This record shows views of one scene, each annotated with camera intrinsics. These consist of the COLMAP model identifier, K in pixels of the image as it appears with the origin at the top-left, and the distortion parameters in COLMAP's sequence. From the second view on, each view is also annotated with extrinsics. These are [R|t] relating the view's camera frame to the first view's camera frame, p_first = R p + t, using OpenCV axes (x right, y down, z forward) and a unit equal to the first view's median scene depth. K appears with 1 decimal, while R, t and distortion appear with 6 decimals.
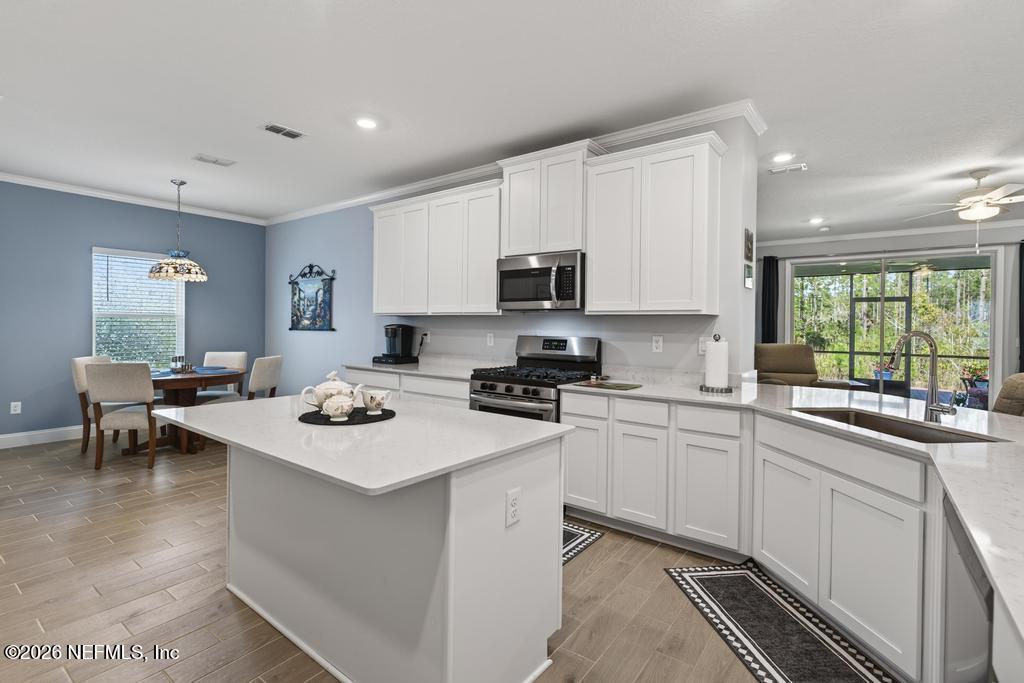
lens RADIAL K [[488.5, 0, 511.9], [0, 488.5, 329.6], [0, 0, 1]] dist [-0.000764, -0.000061]
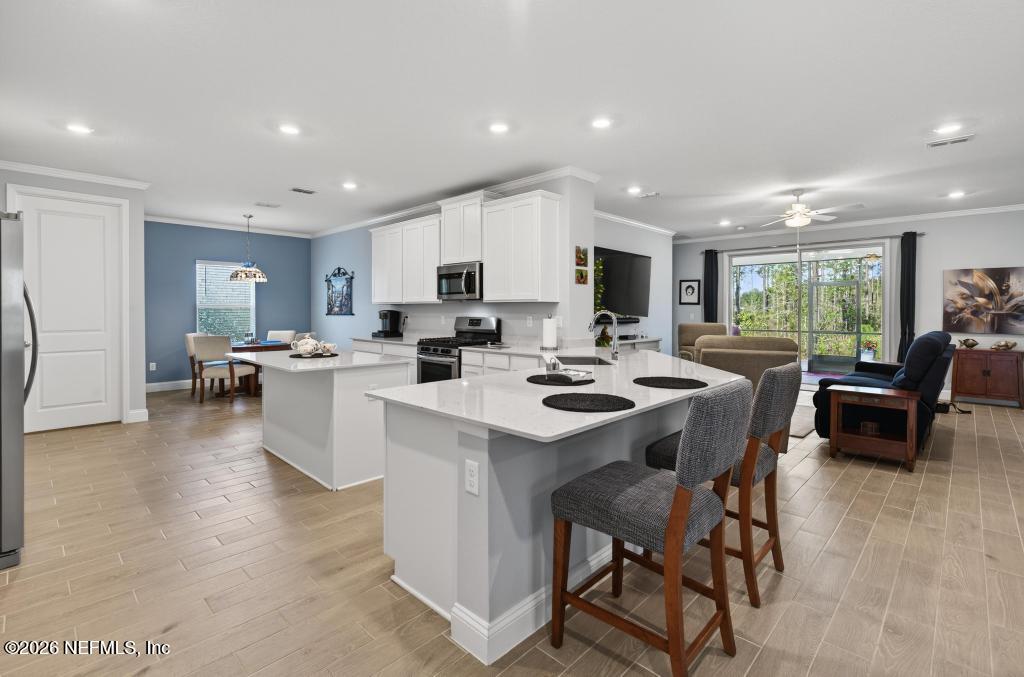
lens RADIAL K [[480.7, 0, 506.4], [0, 480.7, 318.0], [0, 0, 1]] dist [-0.000211, 0.000155]
pose [[0.990789, -0.008215, -0.135166, 0.309973], [0.009174, 0.999937, 0.006473, 0.006640], [0.135105, -0.007654, 0.990802, -0.367173]]
